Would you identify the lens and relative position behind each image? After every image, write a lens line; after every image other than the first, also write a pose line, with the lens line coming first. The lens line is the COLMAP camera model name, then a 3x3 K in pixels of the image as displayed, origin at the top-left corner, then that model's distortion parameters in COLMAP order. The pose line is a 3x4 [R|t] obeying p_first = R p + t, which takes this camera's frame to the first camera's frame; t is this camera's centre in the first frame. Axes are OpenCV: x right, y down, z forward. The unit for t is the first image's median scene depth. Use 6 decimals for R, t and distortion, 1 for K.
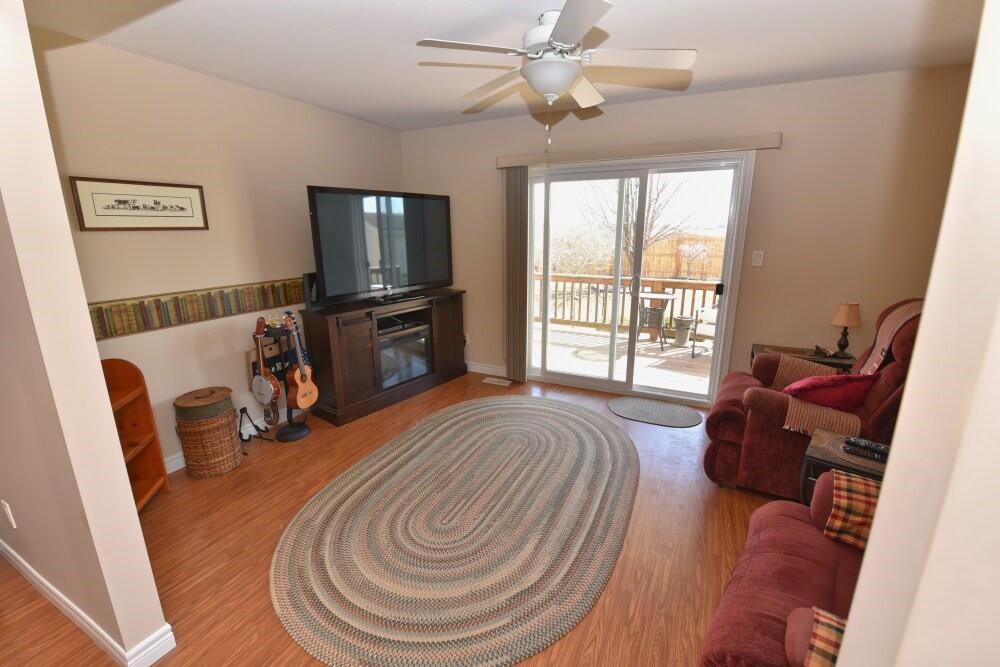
lens RADIAL K [[420.2, 0, 501.9], [0, 420.2, 331.1], [0, 0, 1]] dist [-0.017780, -0.000240]
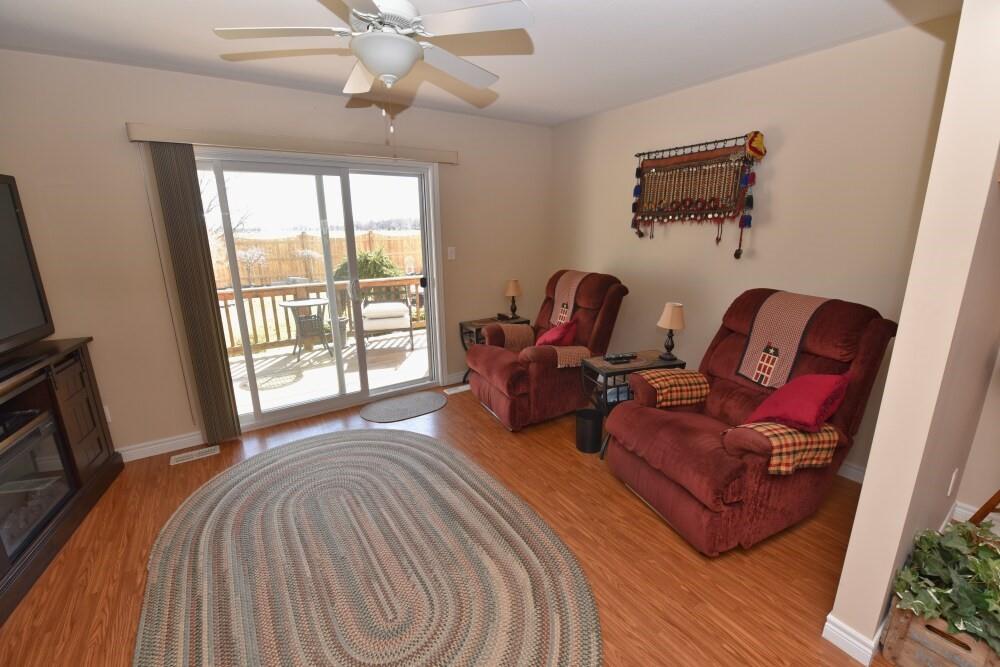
lens RADIAL K [[420.2, 0, 501.9], [0, 420.2, 331.1], [0, 0, 1]] dist [-0.017780, -0.000240]
pose [[0.494108, -0.208914, 0.843926, -0.366320], [0.215755, 0.969799, 0.113752, -0.056525], [-0.842203, 0.125876, 0.524260, 0.242121]]
